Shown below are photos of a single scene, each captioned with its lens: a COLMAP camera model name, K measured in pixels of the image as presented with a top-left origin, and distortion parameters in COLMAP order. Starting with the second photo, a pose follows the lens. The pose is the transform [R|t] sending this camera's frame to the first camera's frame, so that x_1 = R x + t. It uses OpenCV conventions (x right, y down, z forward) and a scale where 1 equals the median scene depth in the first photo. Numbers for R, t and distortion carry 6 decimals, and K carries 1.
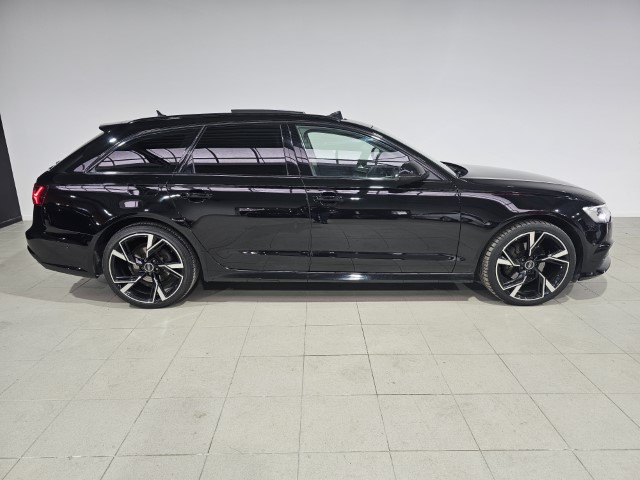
lens RADIAL K [[435.4, 0, 318.8], [0, 435.4, 238.1], [0, 0, 1]] dist [0.043456, -0.024707]
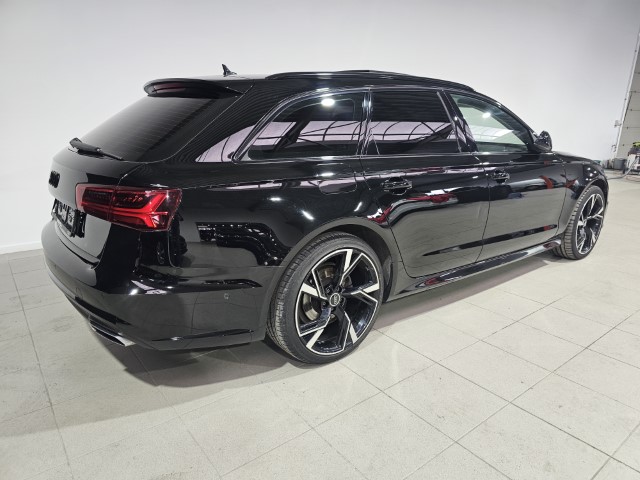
lens RADIAL K [[435.4, 0, 320.2], [0, 435.4, 241.6], [0, 0, 1]] dist [0.043456, -0.024707]
pose [[0.783150, -0.151095, 0.603197, -0.797448], [0.143730, 0.987747, 0.060811, -0.064423], [-0.604994, 0.039073, 0.795271, 0.490209]]
